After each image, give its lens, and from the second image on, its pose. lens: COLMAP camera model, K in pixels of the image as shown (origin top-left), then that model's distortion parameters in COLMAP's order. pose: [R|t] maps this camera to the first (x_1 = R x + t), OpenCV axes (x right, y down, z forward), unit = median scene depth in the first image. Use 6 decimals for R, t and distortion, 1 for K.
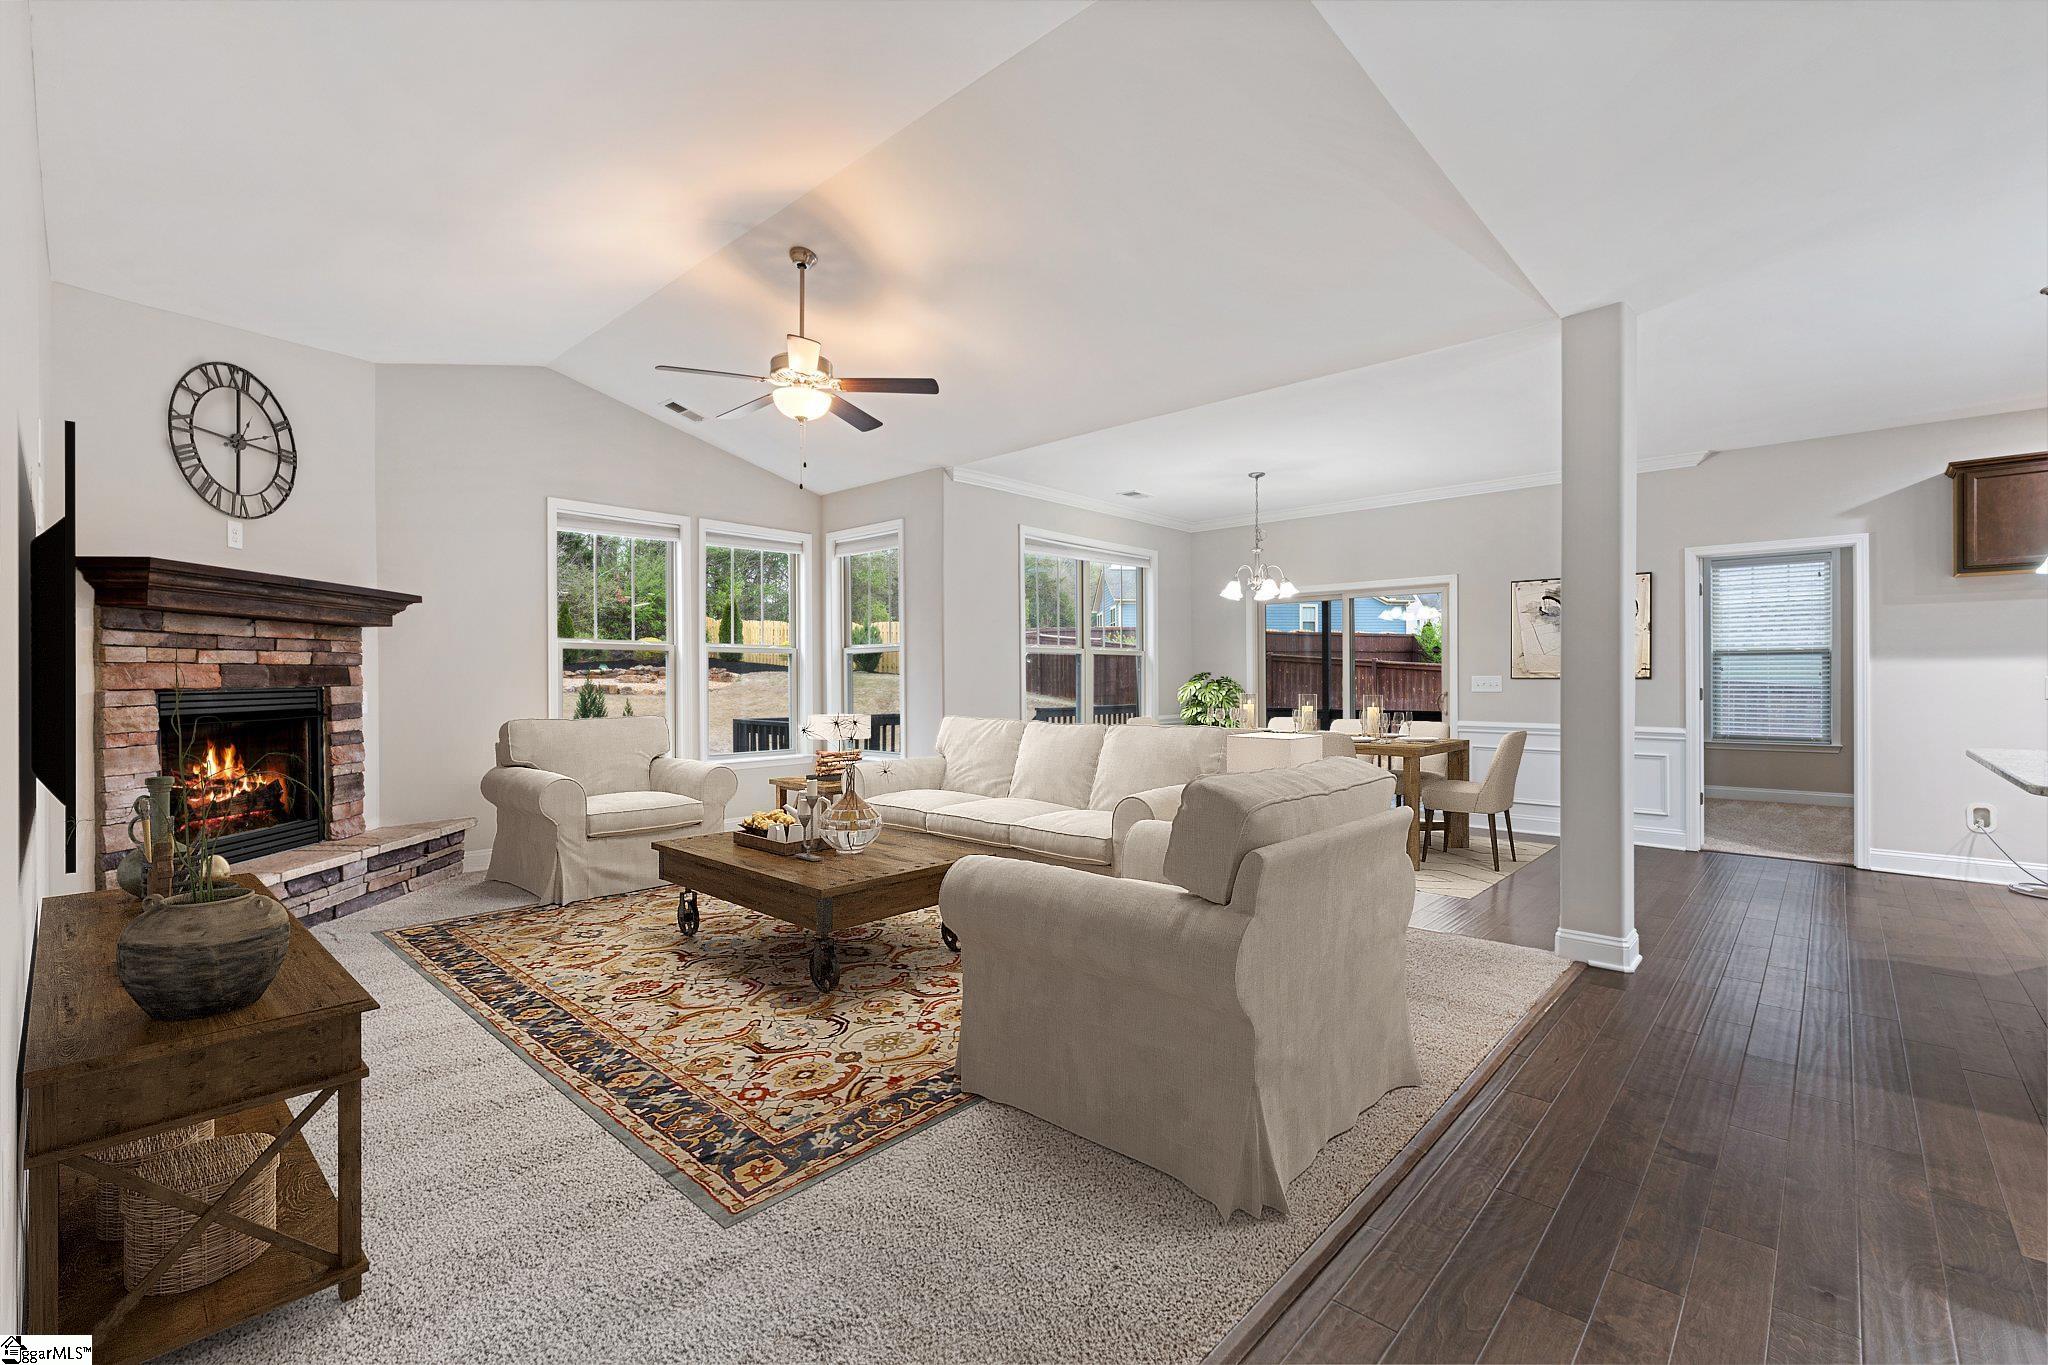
lens RADIAL K [[890.7, 0, 1021.4], [0, 890.7, 683.9], [0, 0, 1]] dist [-0.008901, 0.000054]
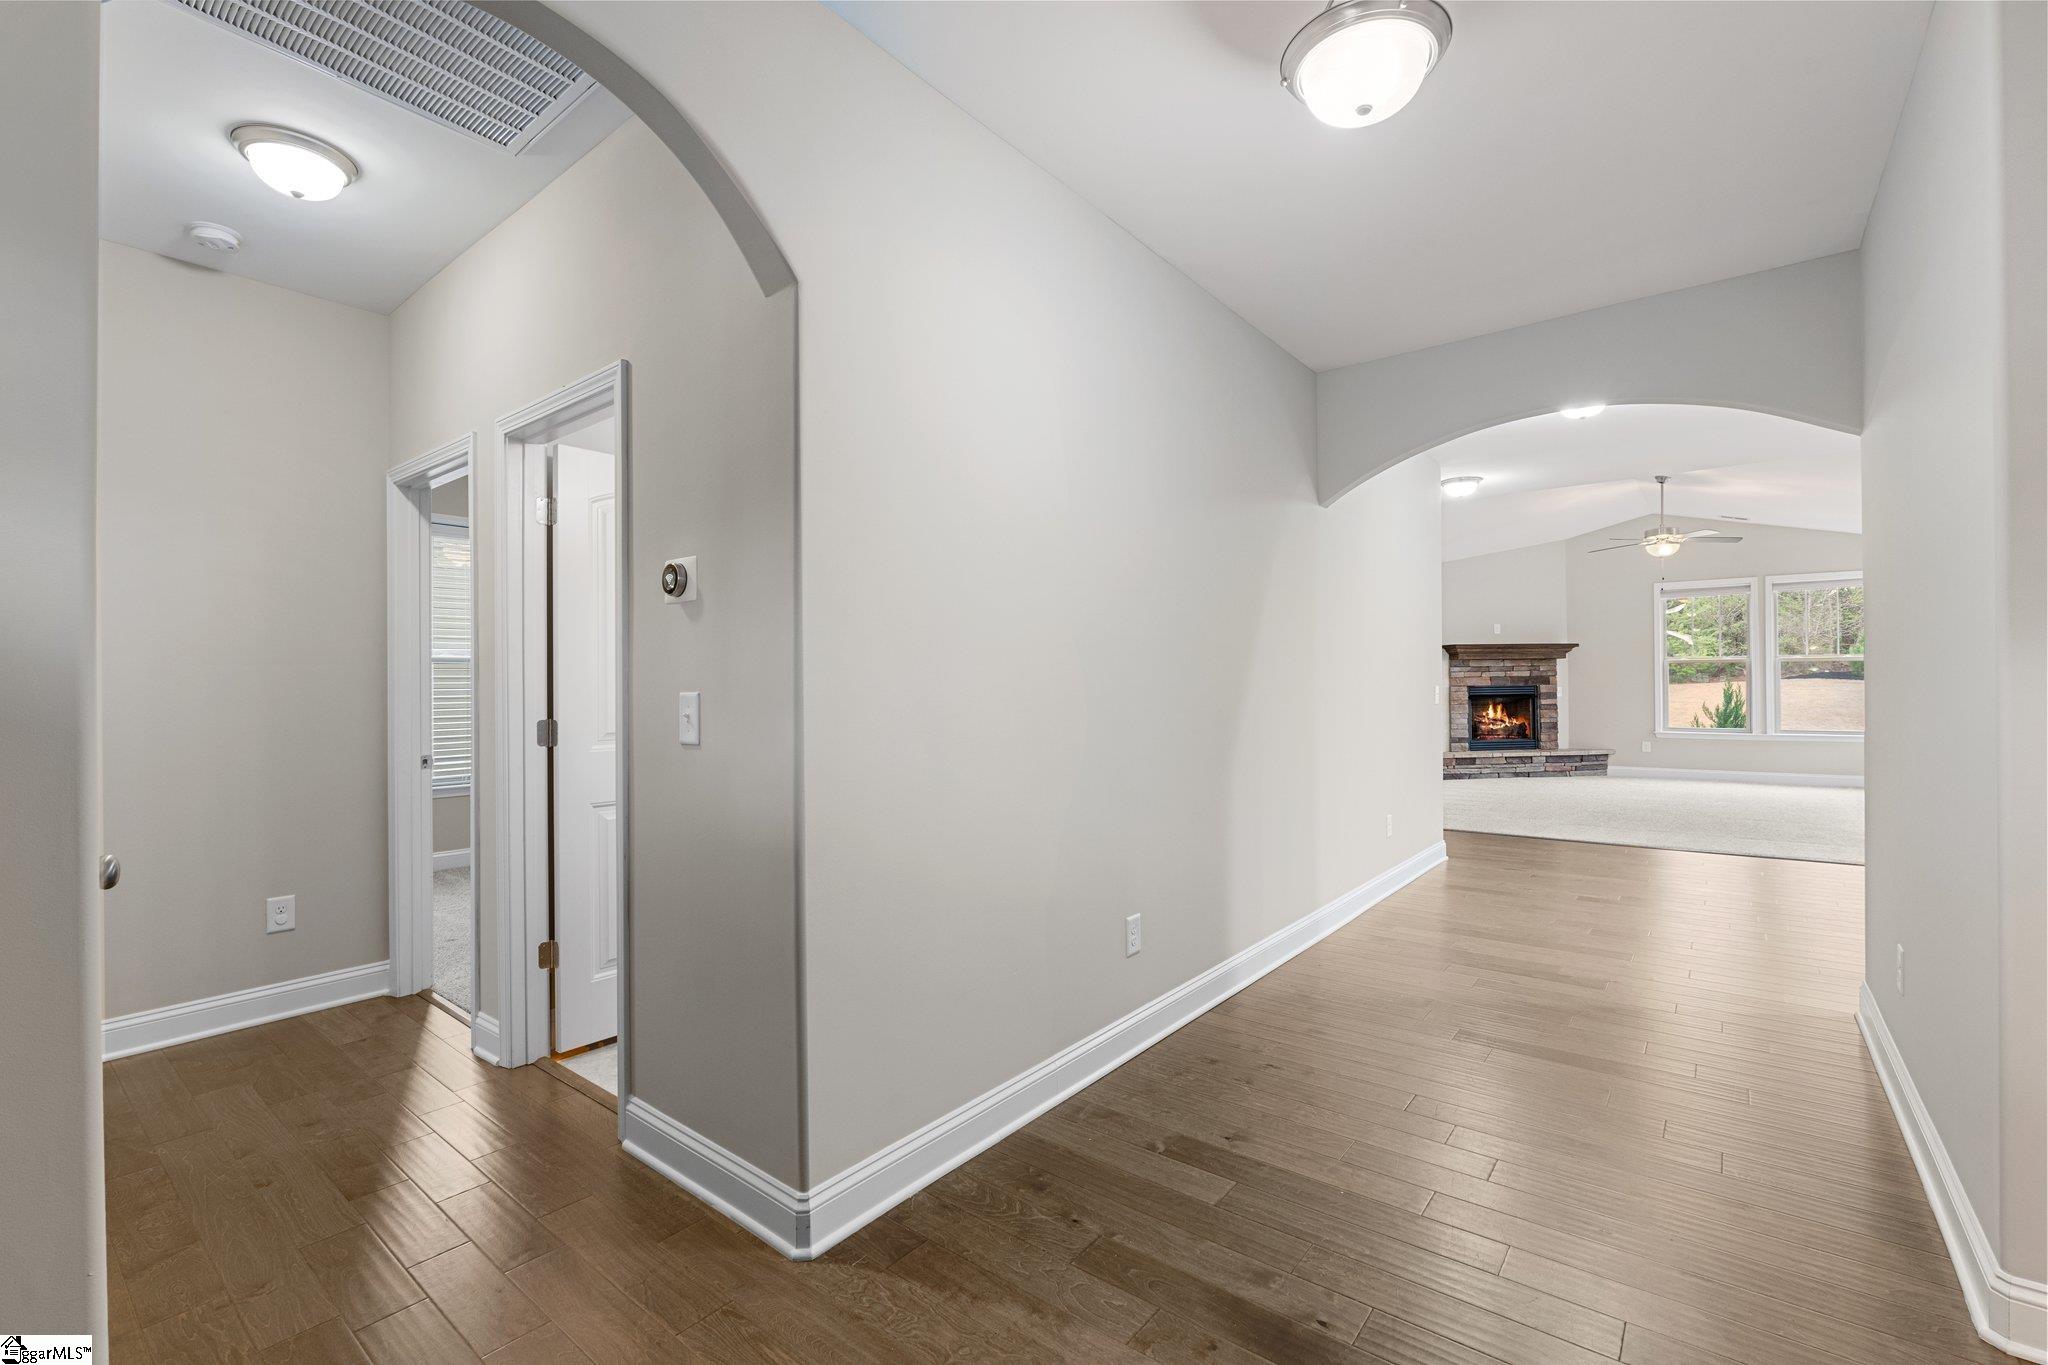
lens RADIAL K [[890.7, 0, 1023.2], [0, 890.7, 683.1], [0, 0, 1]] dist [-0.008901, 0.000054]
pose [[0.070984, -0.000806, -0.997477, 1.559042], [0.001838, 0.999998, -0.000677, -0.002953], [0.997476, -0.001785, 0.070985, -0.583226]]
